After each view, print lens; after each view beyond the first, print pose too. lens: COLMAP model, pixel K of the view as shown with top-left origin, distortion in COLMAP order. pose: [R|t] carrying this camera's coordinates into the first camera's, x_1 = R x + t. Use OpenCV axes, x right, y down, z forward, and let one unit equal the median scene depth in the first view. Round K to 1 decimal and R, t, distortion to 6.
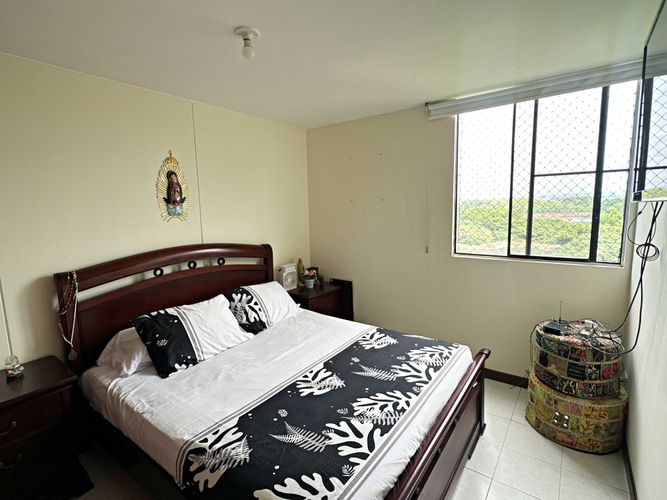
lens RADIAL K [[331.5, 0, 333.5], [0, 331.5, 250.0], [0, 0, 1]] dist [-0.001724, 0.000677]
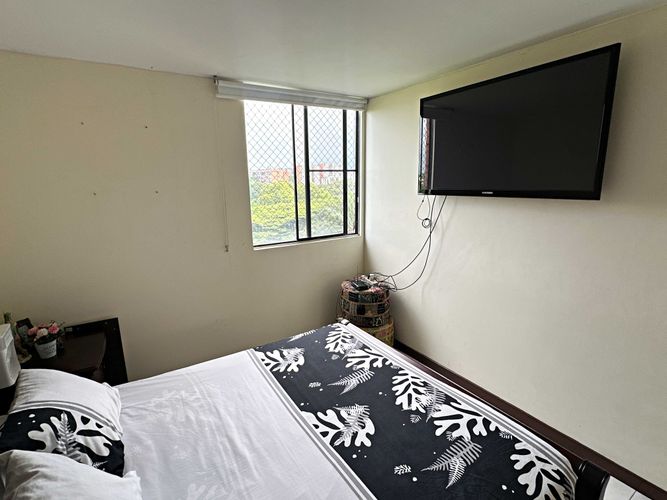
lens RADIAL K [[331.5, 0, 333.5], [0, 331.5, 250.0], [0, 0, 1]] dist [-0.001724, 0.000677]
pose [[0.358975, -0.179934, 0.915839, -0.578843], [0.132845, 0.981101, 0.140685, -0.113312], [-0.923845, 0.071162, 0.376094, 0.551717]]
